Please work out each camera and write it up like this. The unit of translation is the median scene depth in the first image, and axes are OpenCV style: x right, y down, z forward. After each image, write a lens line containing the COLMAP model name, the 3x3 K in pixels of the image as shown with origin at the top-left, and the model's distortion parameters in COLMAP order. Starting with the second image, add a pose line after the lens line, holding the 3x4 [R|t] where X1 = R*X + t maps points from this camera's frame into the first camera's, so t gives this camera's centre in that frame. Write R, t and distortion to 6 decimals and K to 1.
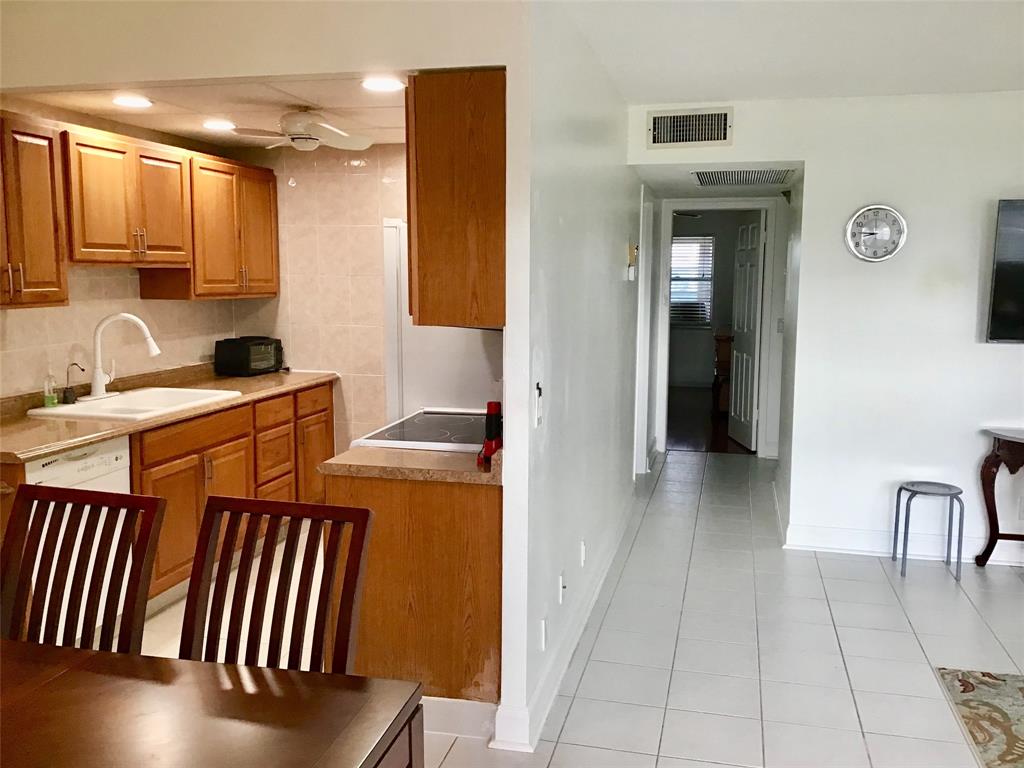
lens RADIAL K [[911.1, 0, 508.1], [0, 911.1, 372.8], [0, 0, 1]] dist [0.119575, -0.213076]
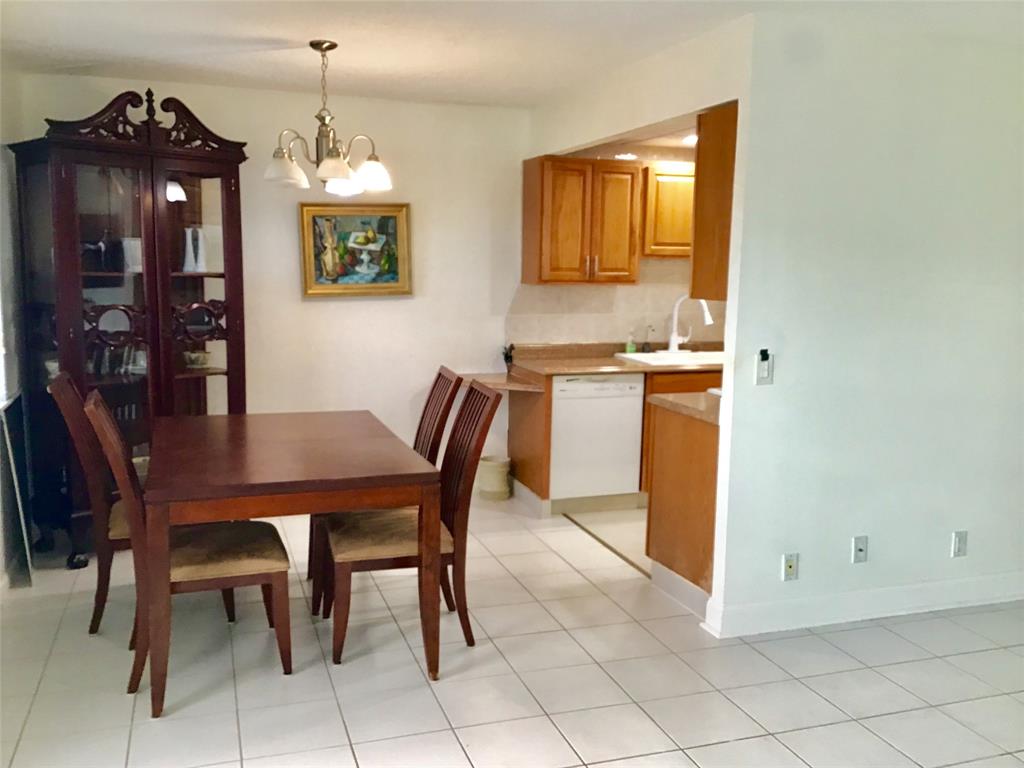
lens RADIAL K [[911.1, 0, 508.1], [0, 911.1, 372.8], [0, 0, 1]] dist [0.119575, -0.213076]
pose [[0.538701, 0.106736, -0.835708, 0.601134], [-0.108551, 0.992468, 0.056784, 0.005944], [0.835474, 0.060127, 0.546230, 0.030770]]
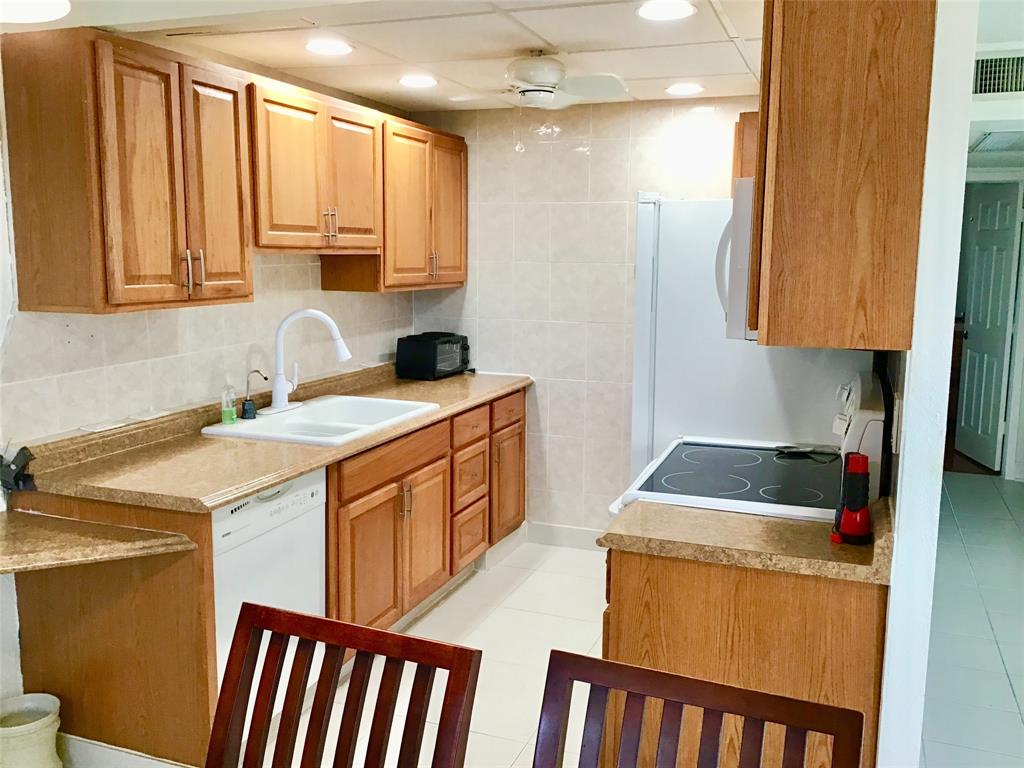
lens RADIAL K [[911.1, 0, 508.1], [0, 911.1, 372.8], [0, 0, 1]] dist [0.119575, -0.213076]
pose [[0.992730, 0.020097, -0.118670, -0.141812], [-0.017554, 0.999594, 0.022438, -0.029297], [0.119073, -0.020192, 0.992680, 0.203855]]
